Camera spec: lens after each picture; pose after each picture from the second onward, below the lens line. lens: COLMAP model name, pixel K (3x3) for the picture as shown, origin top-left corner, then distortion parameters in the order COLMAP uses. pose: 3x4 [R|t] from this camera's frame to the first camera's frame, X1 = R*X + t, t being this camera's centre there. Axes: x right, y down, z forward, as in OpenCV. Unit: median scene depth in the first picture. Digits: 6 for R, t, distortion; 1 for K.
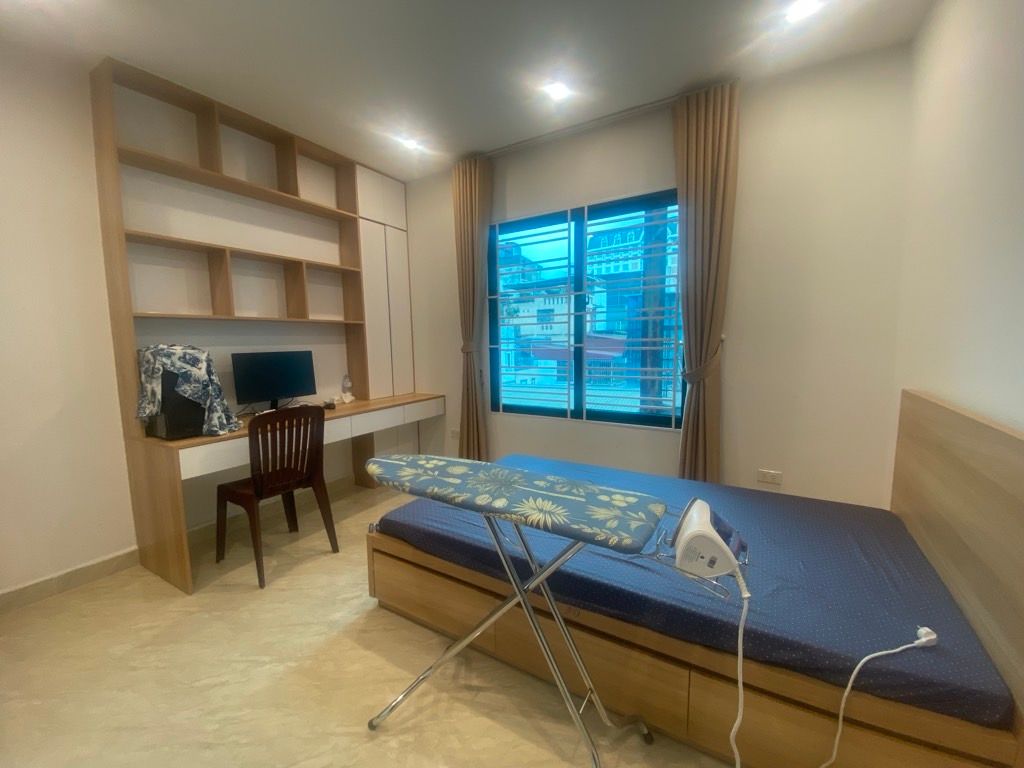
lens RADIAL K [[412.8, 0, 508.0], [0, 412.8, 387.1], [0, 0, 1]] dist [-0.003347, -0.001203]
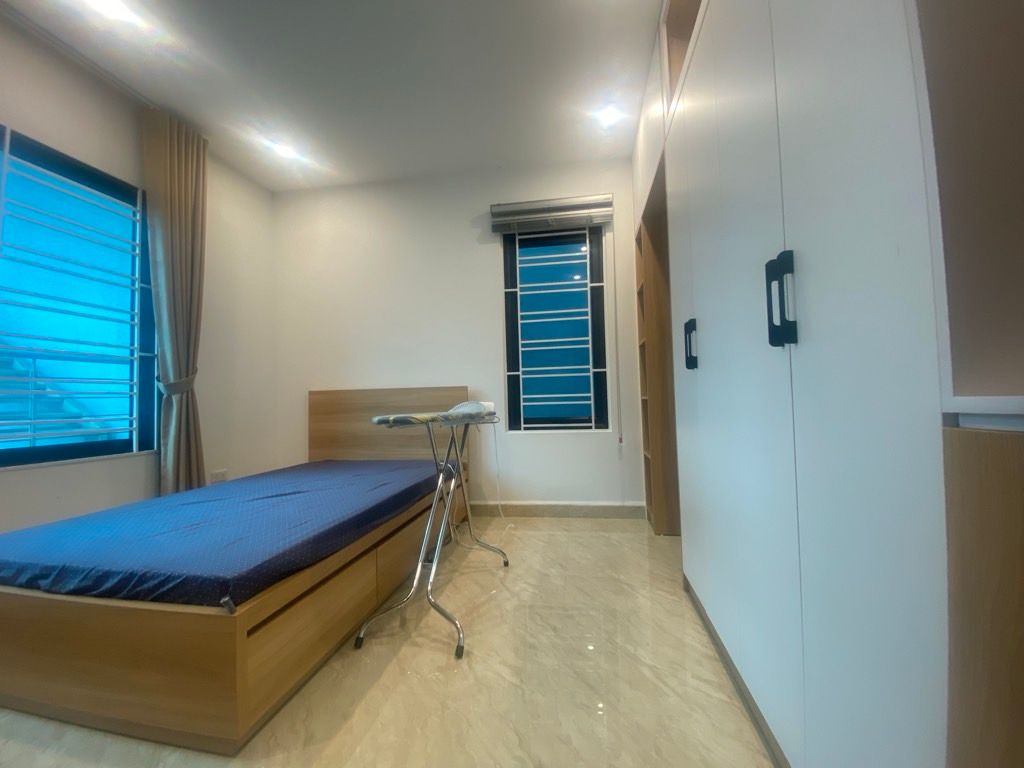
lens RADIAL K [[412.8, 0, 510.3], [0, 412.8, 384.0], [0, 0, 1]] dist [-0.003347, -0.001203]
pose [[-0.360443, 0.056693, 0.931057, -1.226397], [0.134071, 0.990936, -0.008435, 0.130449], [-0.923096, 0.121787, -0.364777, 1.021915]]
